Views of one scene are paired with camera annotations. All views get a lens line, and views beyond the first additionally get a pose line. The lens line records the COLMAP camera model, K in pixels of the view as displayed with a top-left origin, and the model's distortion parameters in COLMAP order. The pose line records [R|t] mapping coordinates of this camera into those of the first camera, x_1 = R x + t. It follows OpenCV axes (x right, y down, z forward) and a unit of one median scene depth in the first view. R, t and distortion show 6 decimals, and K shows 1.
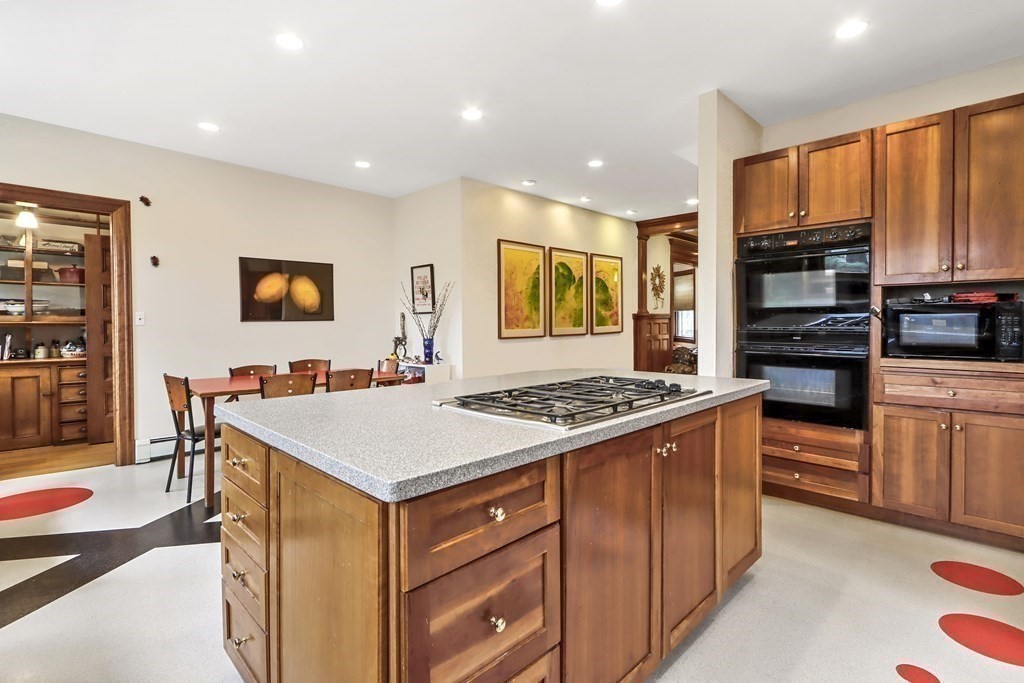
lens RADIAL K [[481.2, 0, 509.5], [0, 481.2, 334.6], [0, 0, 1]] dist [0.002769, -0.000419]
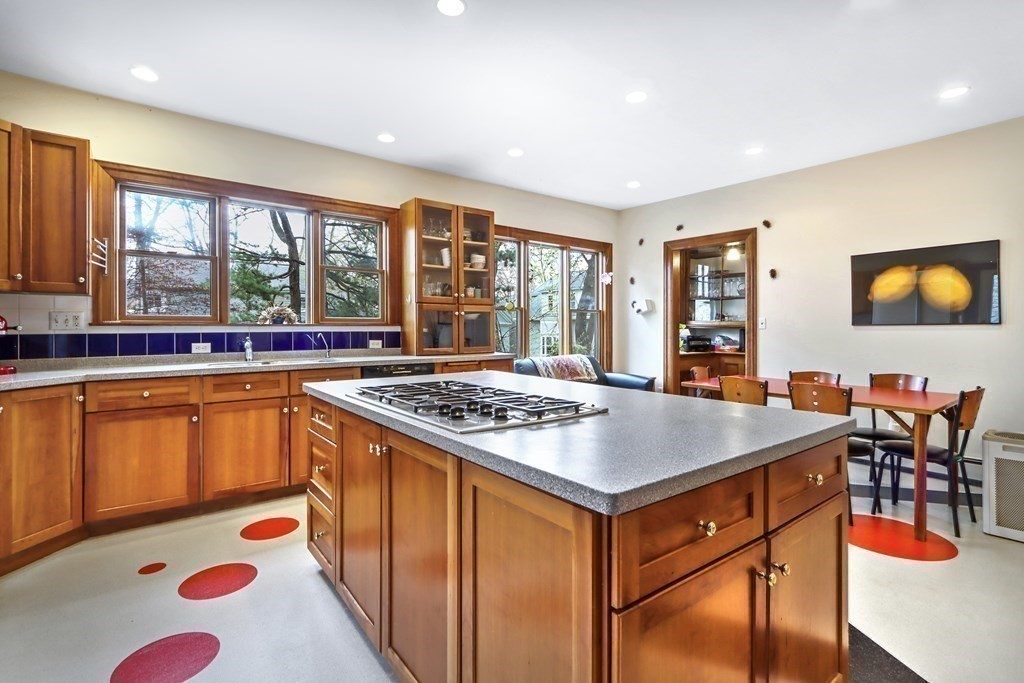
lens RADIAL K [[481.2, 0, 509.6], [0, 481.2, 330.5], [0, 0, 1]] dist [0.002769, -0.000419]
pose [[-0.139747, 0.010498, -0.990132, 0.438387], [-0.027430, 0.999519, 0.014469, -0.013332], [0.989807, 0.029182, -0.139392, 0.476787]]
